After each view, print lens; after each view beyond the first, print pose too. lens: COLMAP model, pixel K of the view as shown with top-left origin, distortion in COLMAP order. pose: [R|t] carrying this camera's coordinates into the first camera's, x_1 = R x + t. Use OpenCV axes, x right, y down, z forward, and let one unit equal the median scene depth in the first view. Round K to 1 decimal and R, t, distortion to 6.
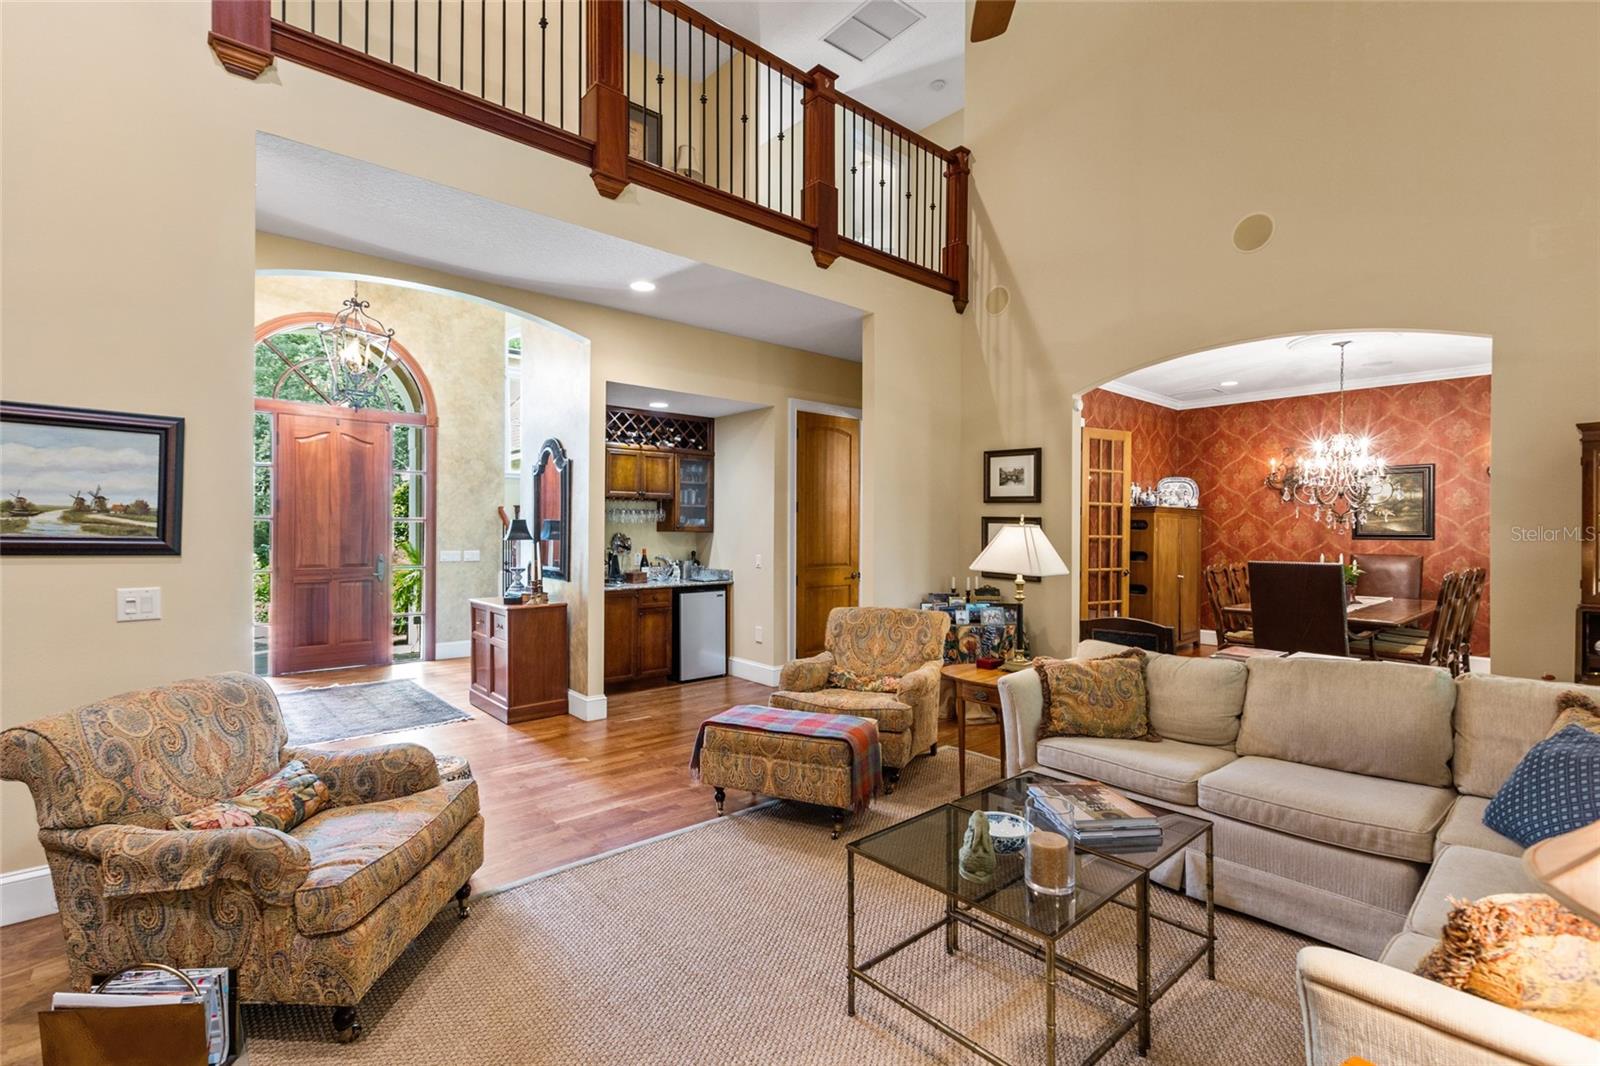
lens RADIAL K [[731.3, 0, 798.9], [0, 731.3, 531.8], [0, 0, 1]] dist [0.005337, 0.000068]
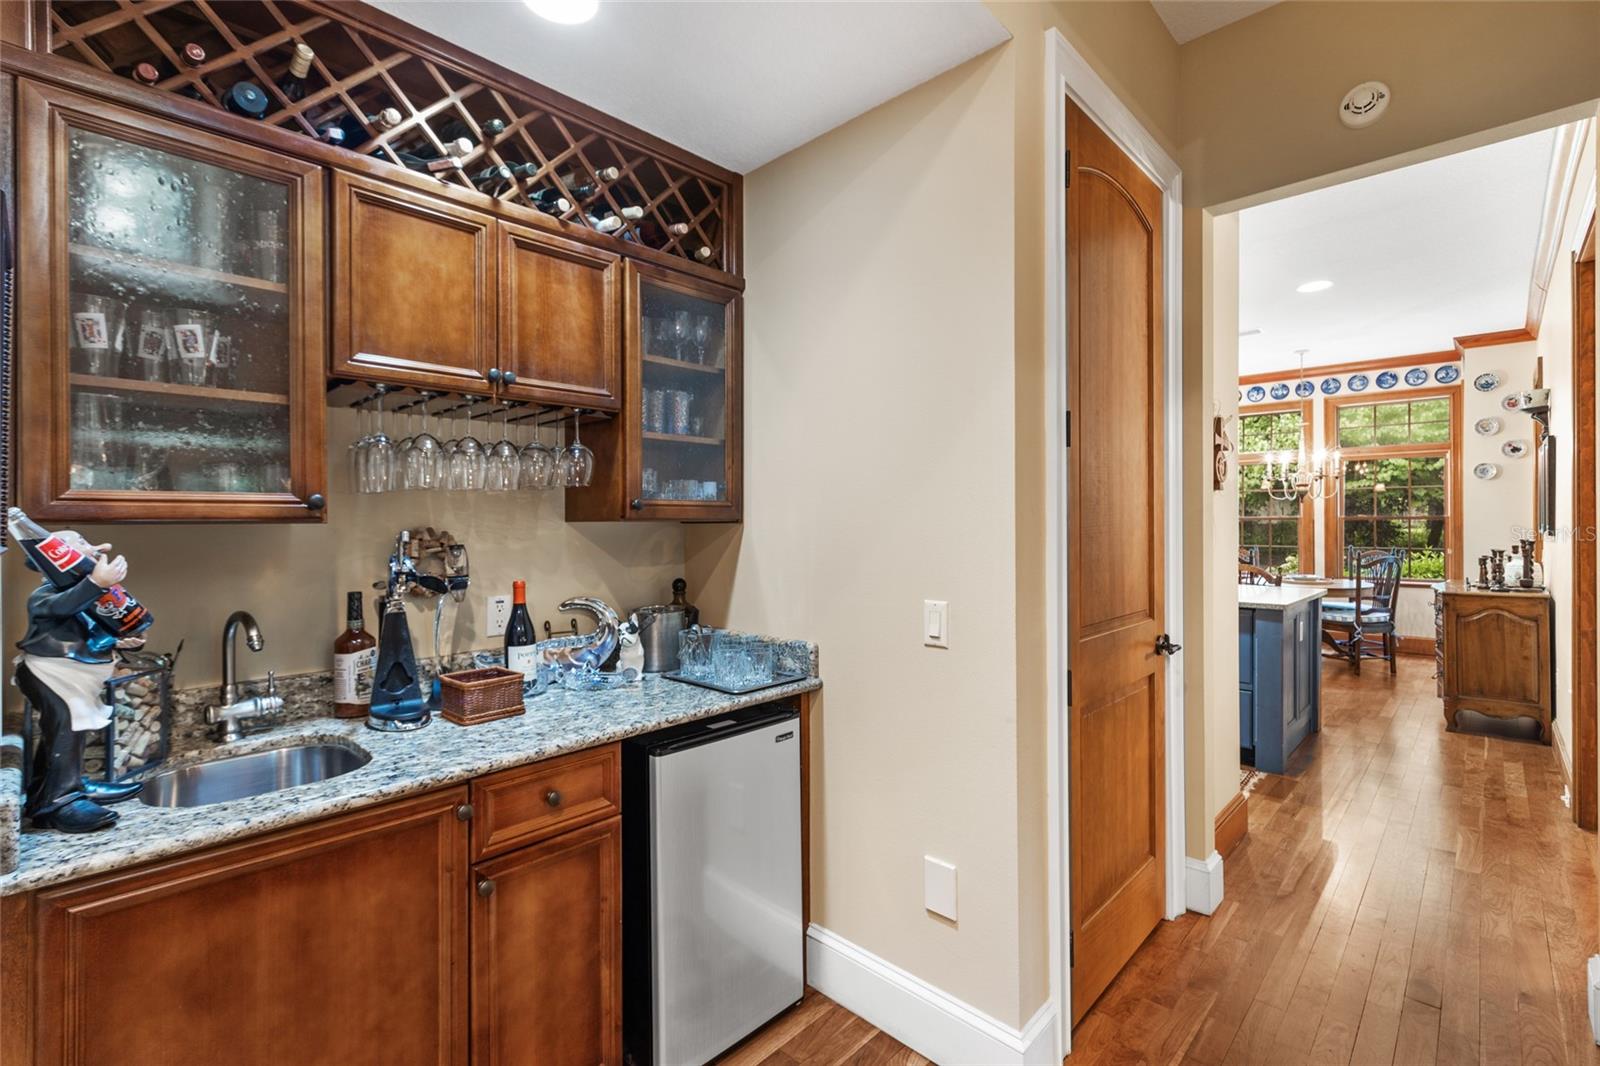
lens RADIAL K [[731.3, 0, 802.0], [0, 731.3, 523.1], [0, 0, 1]] dist [0.005337, 0.000068]
pose [[0.995305, -0.008663, 0.096404, -0.128834], [0.008931, 0.999957, -0.002348, 0.002115], [-0.096379, 0.003198, 0.995340, 0.707956]]
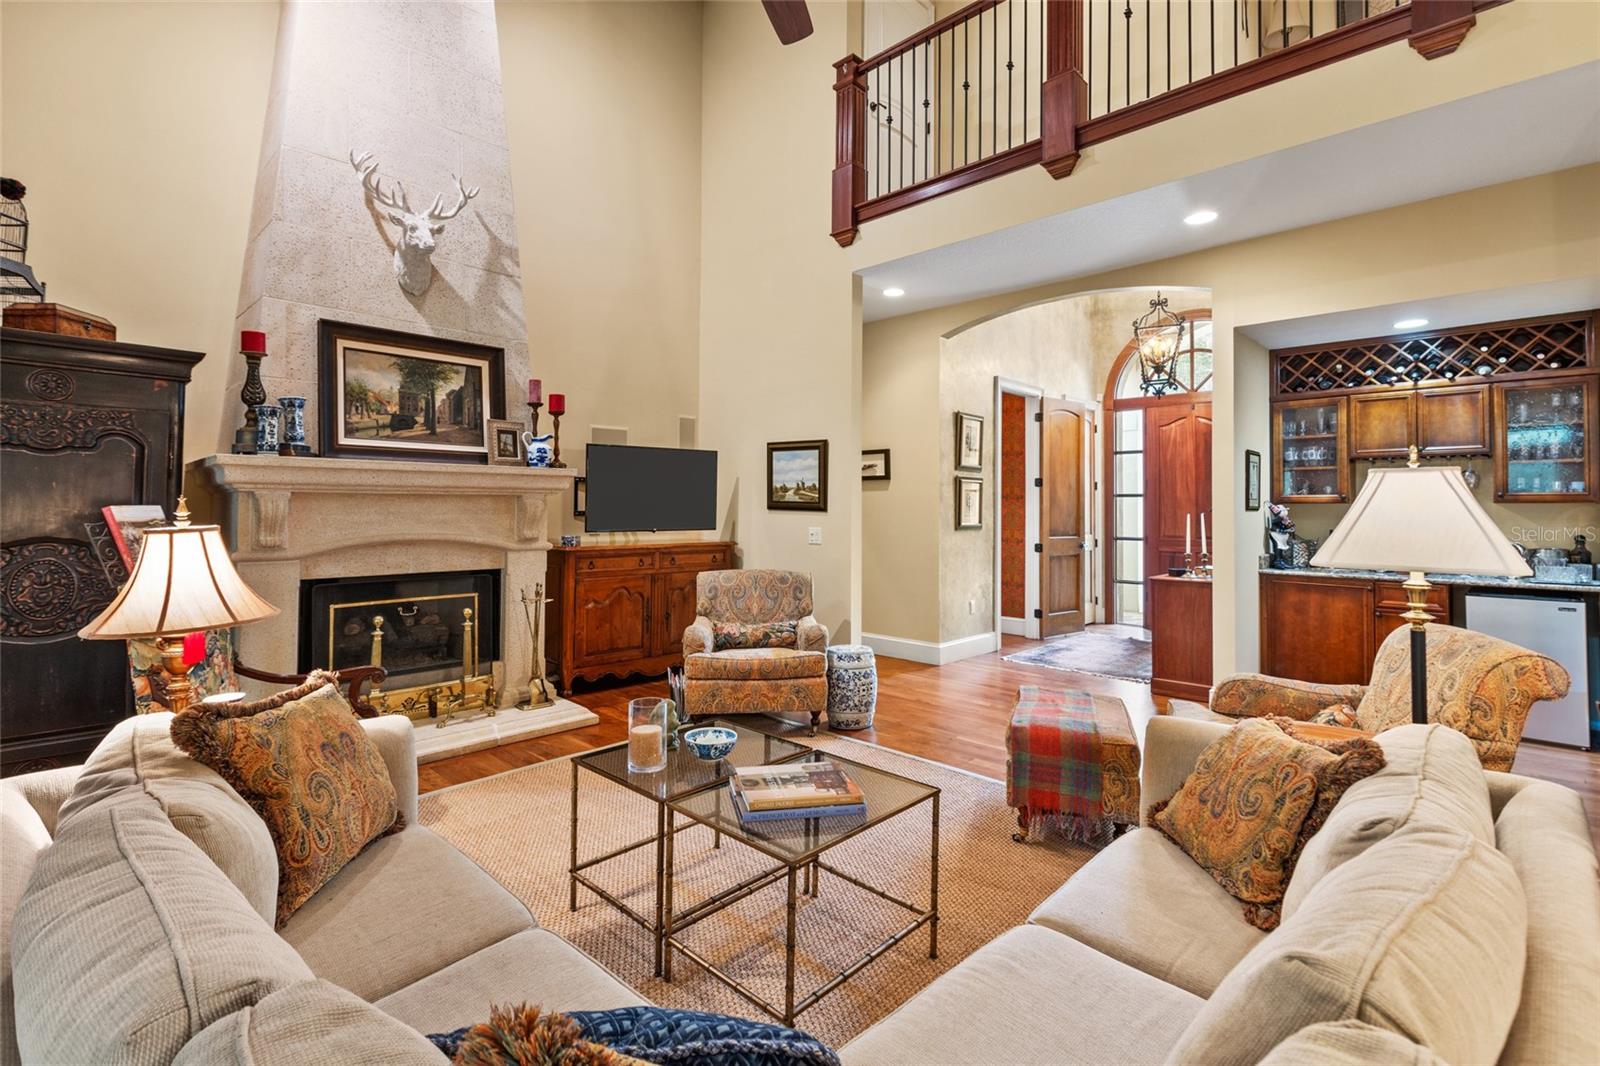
lens RADIAL K [[731.3, 0, 773.9], [0, 731.3, 485.8], [0, 0, 1]] dist [0.005337, 0.000068]
pose [[0.065866, -0.036284, -0.997169, 0.447324], [-0.010312, 0.999261, -0.037042, 0.015858], [0.997775, 0.012722, 0.065443, 0.318296]]
